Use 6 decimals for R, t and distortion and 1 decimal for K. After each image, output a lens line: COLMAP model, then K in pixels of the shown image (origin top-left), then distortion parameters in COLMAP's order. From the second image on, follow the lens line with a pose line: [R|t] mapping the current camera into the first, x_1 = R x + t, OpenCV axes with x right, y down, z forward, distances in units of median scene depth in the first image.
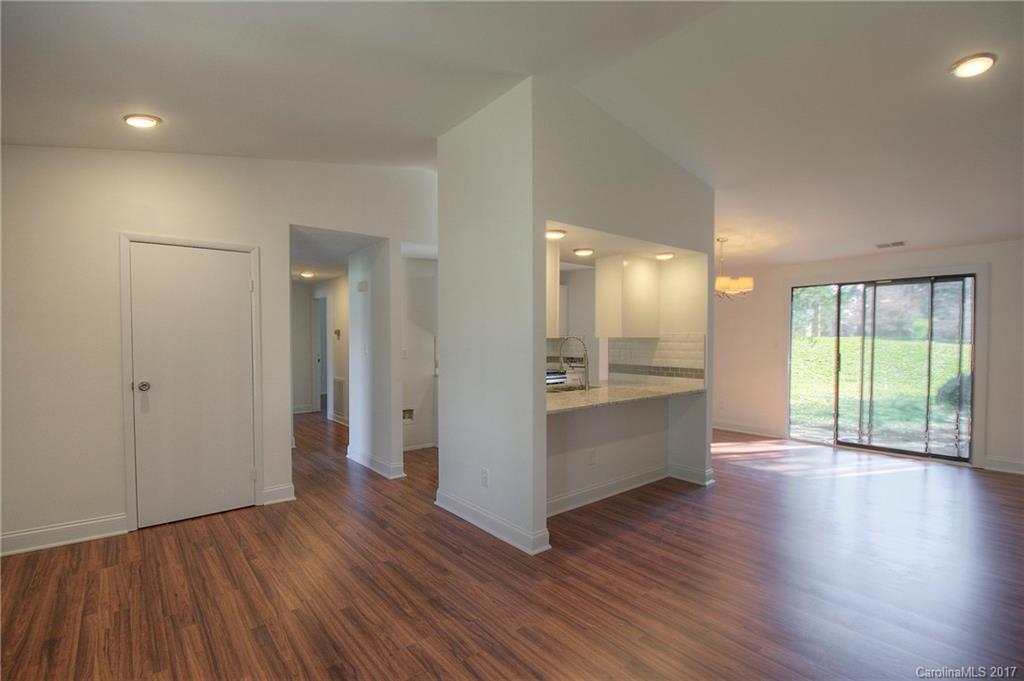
lens RADIAL K [[464.8, 0, 509.5], [0, 464.8, 344.7], [0, 0, 1]] dist [0.001355, -0.012485]
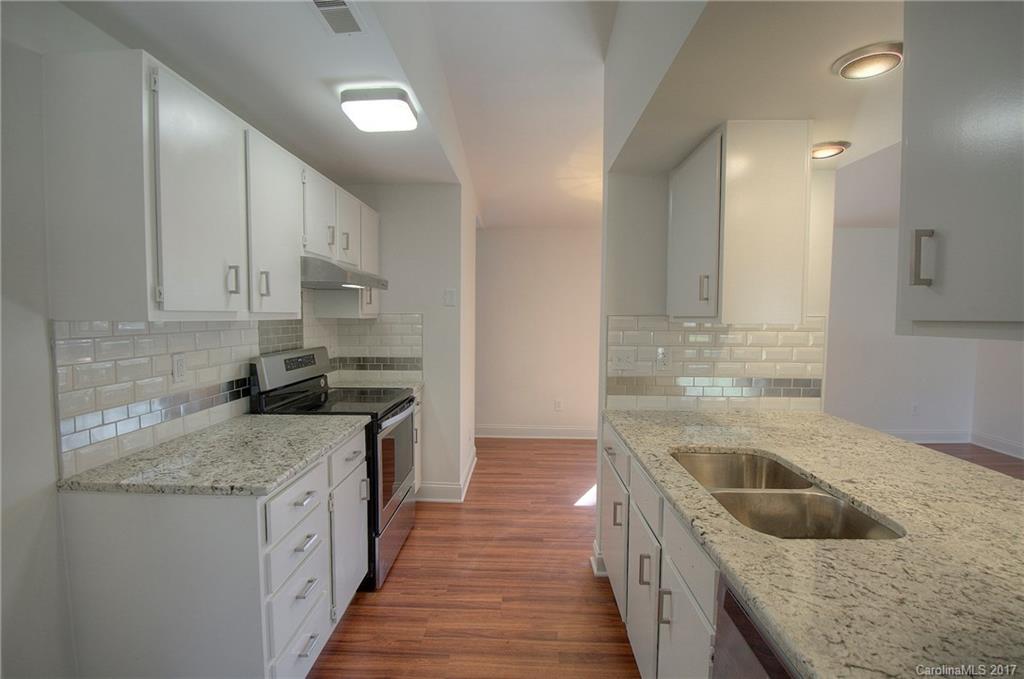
lens RADIAL K [[456.0, 0, 512.0], [0, 456.0, 335.2], [0, 0, 1]] dist [0.002465, -0.011445]
pose [[0.646878, -0.030520, 0.761983, -0.308542], [0.007315, 0.999401, 0.033820, -0.027758], [-0.762558, -0.016304, 0.646714, 1.247666]]
